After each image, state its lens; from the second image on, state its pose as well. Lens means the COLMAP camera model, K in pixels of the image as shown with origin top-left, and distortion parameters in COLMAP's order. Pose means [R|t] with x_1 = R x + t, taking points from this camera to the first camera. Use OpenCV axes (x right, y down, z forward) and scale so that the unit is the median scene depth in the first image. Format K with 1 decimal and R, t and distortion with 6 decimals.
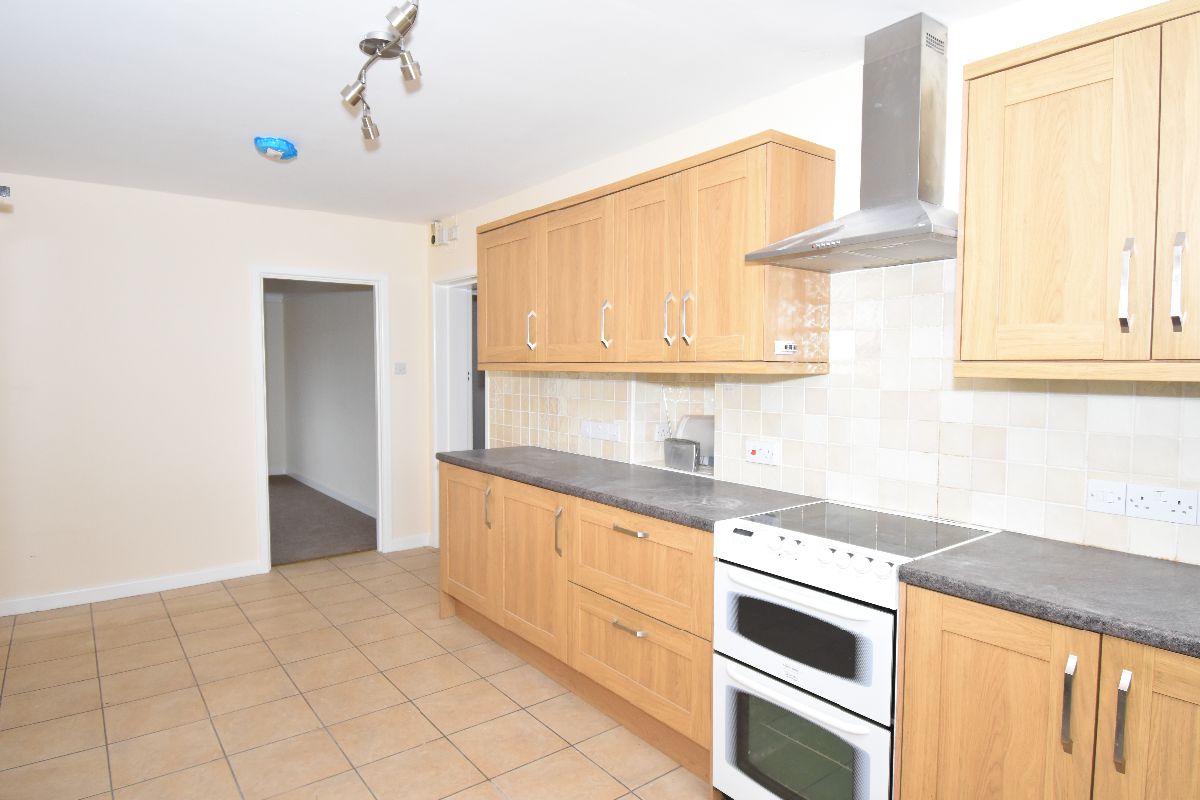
lens RADIAL K [[688.3, 0, 594.7], [0, 688.3, 401.9], [0, 0, 1]] dist [0.001711, -0.000269]
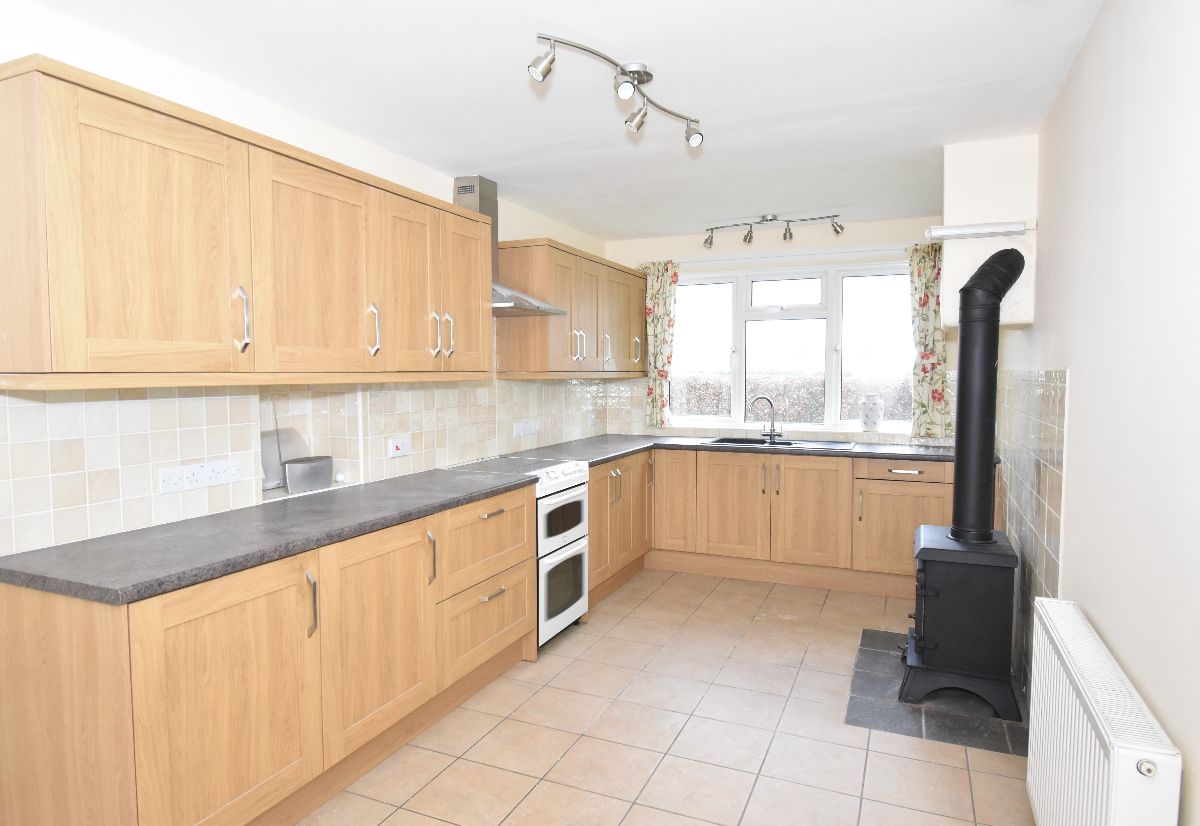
lens RADIAL K [[695.6, 0, 598.2], [0, 695.6, 415.5], [0, 0, 1]] dist [-0.006266, -0.000838]
pose [[-0.472645, -0.054725, 0.879552, -0.988365], [0.050792, 0.994719, 0.089184, -0.072252], [-0.879788, 0.086826, -0.467369, 1.258531]]
